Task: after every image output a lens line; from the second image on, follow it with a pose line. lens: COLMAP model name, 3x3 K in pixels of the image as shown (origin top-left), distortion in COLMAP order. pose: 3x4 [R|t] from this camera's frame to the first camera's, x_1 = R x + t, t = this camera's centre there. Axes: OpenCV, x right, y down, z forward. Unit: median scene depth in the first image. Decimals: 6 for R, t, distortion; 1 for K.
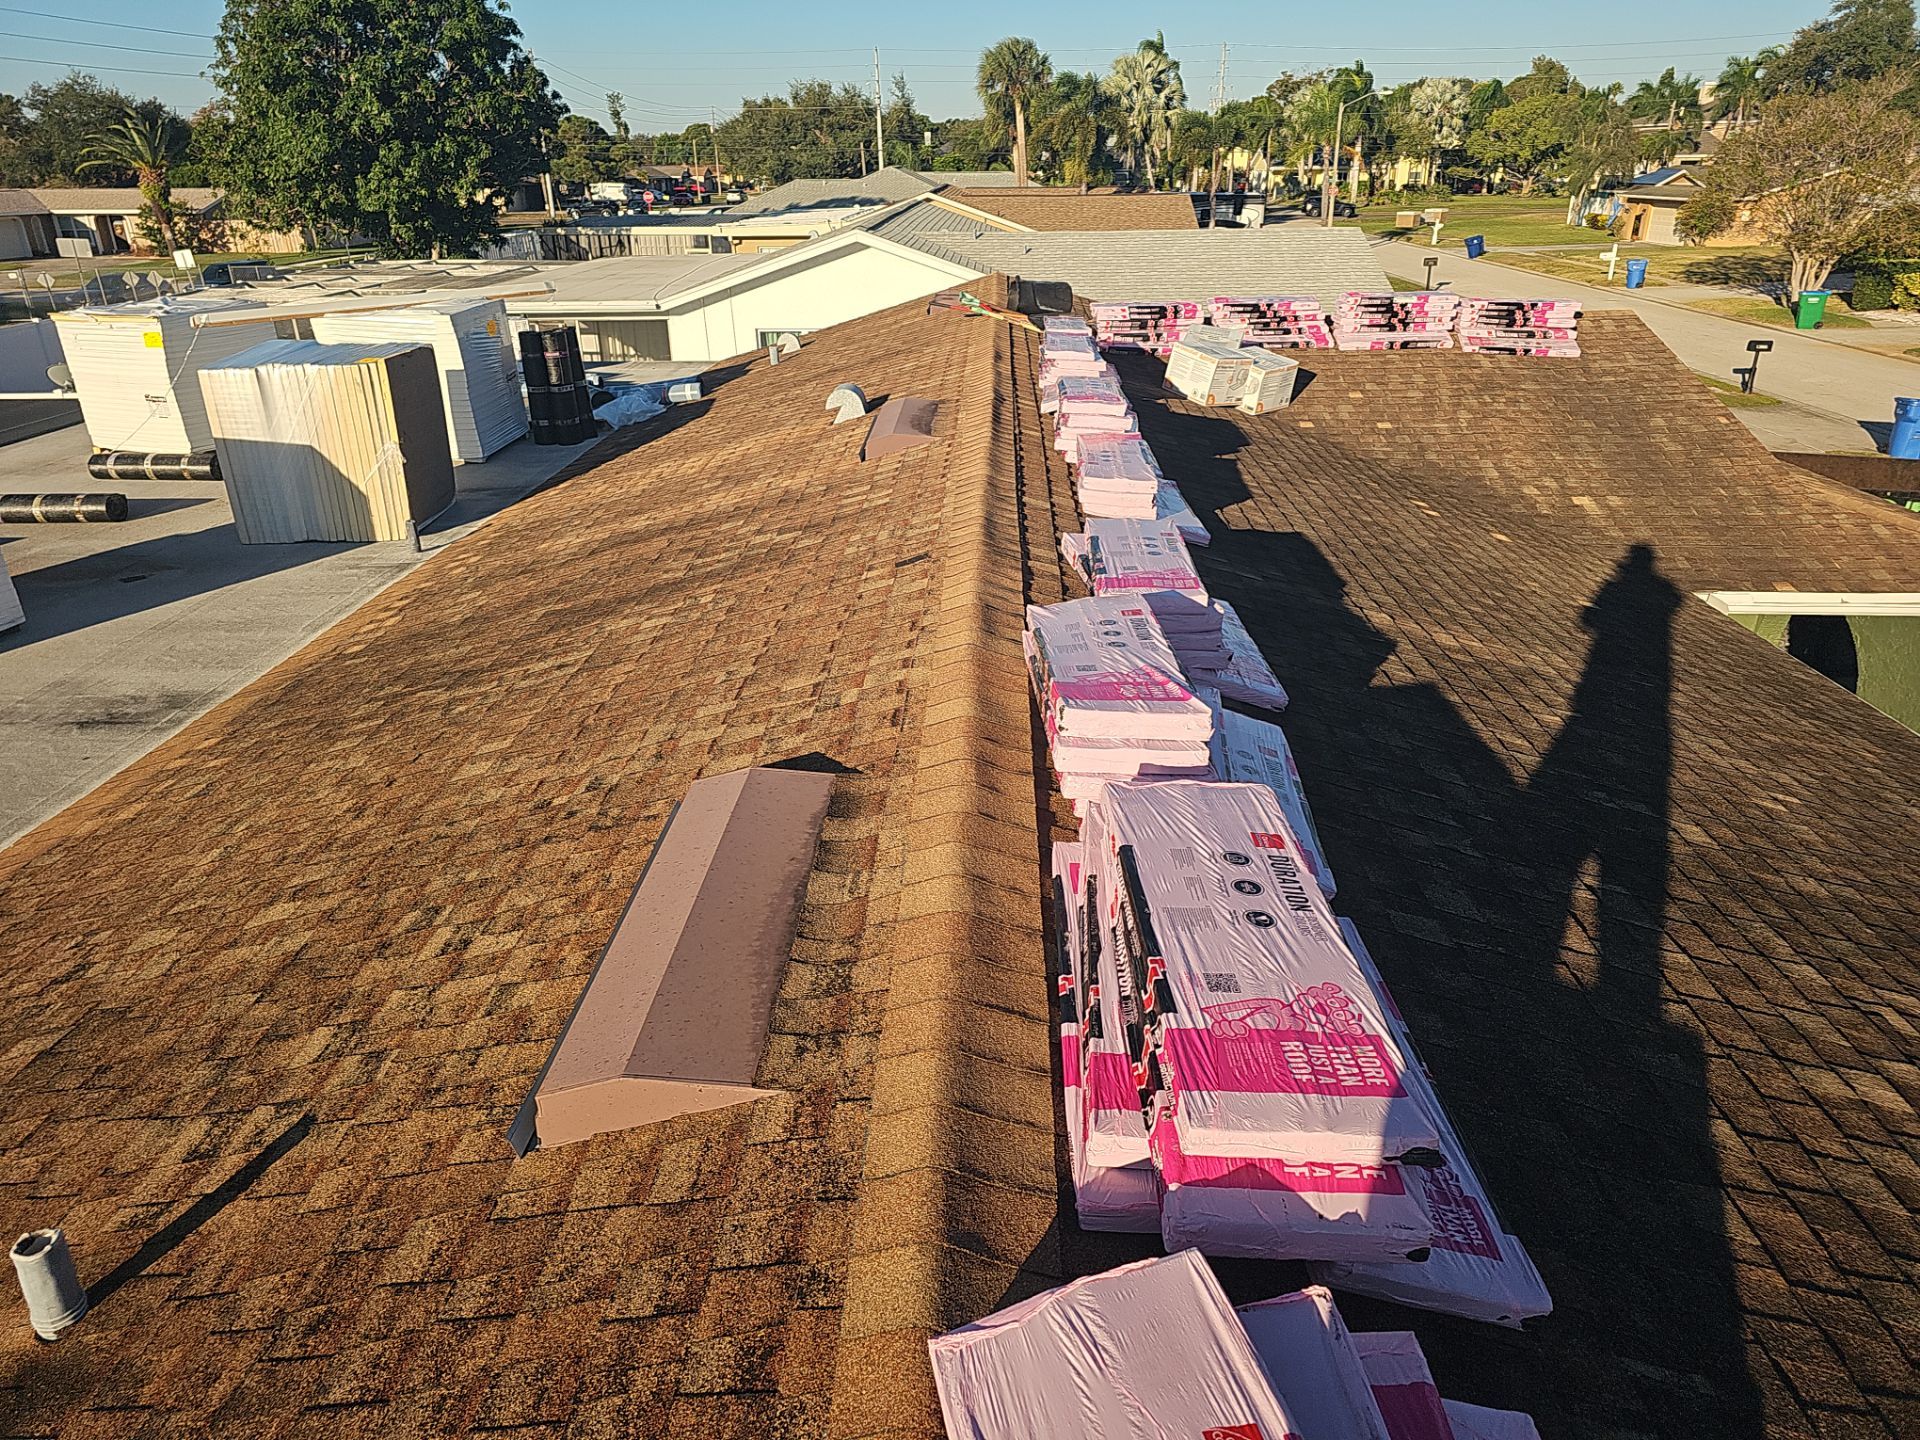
lens RADIAL K [[1263.7, 0, 964.2], [0, 1263.7, 735.1], [0, 0, 1]] dist [0.038367, -0.020909]
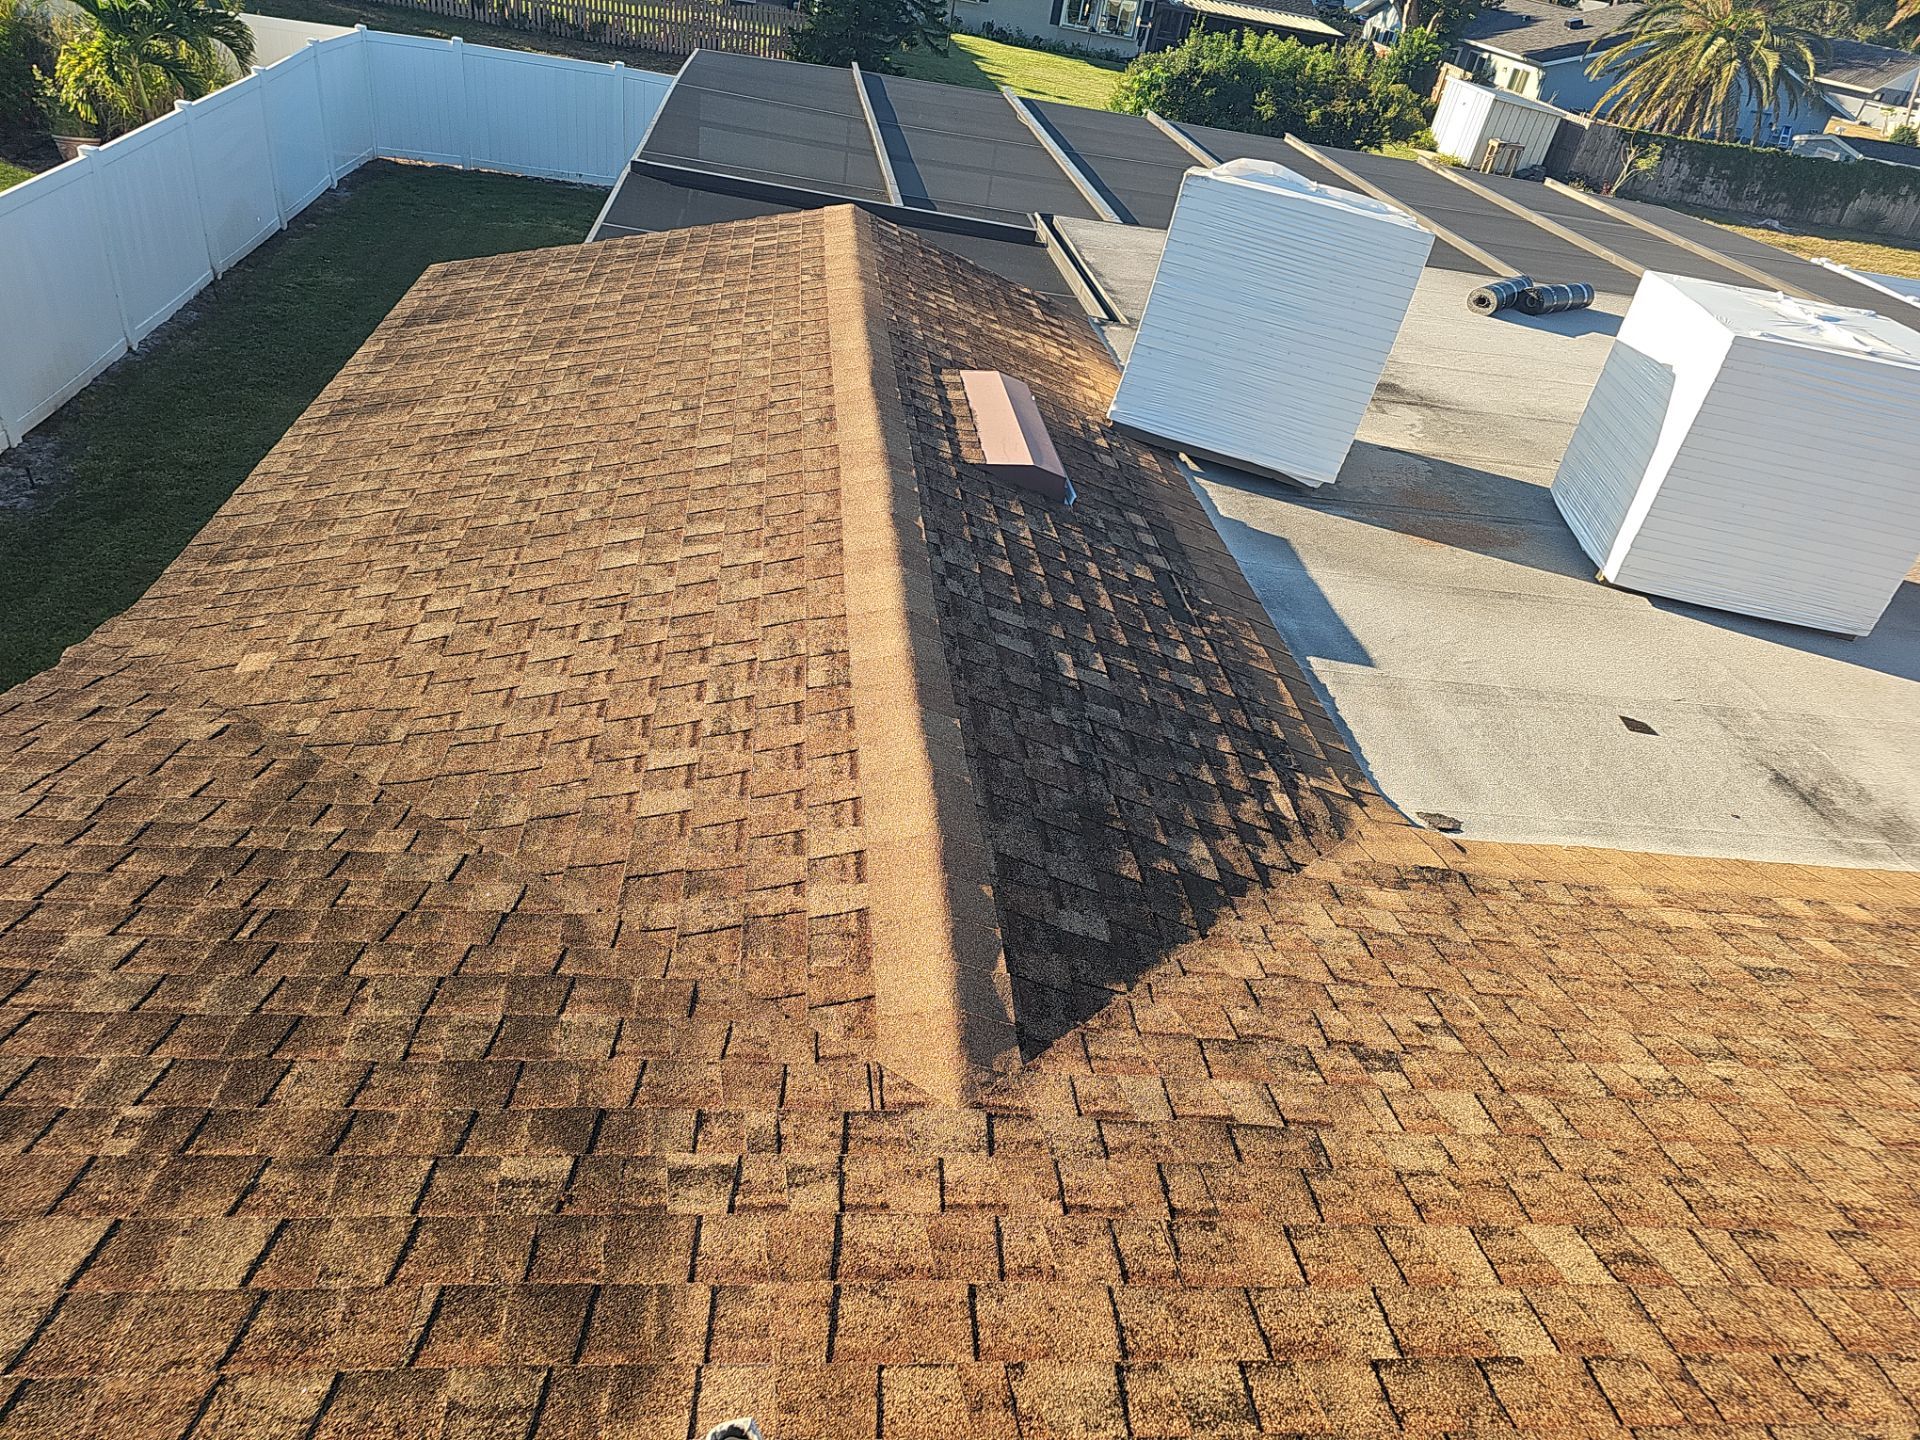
lens RADIAL K [[1263.7, 0, 964.2], [0, 1263.7, 735.1], [0, 0, 1]] dist [0.038367, -0.020909]
pose [[0.134774, 0.586652, -0.798546, -0.196819], [-0.557362, 0.711201, 0.428416, -0.121760], [0.819258, 0.387339, 0.422829, 0.339385]]
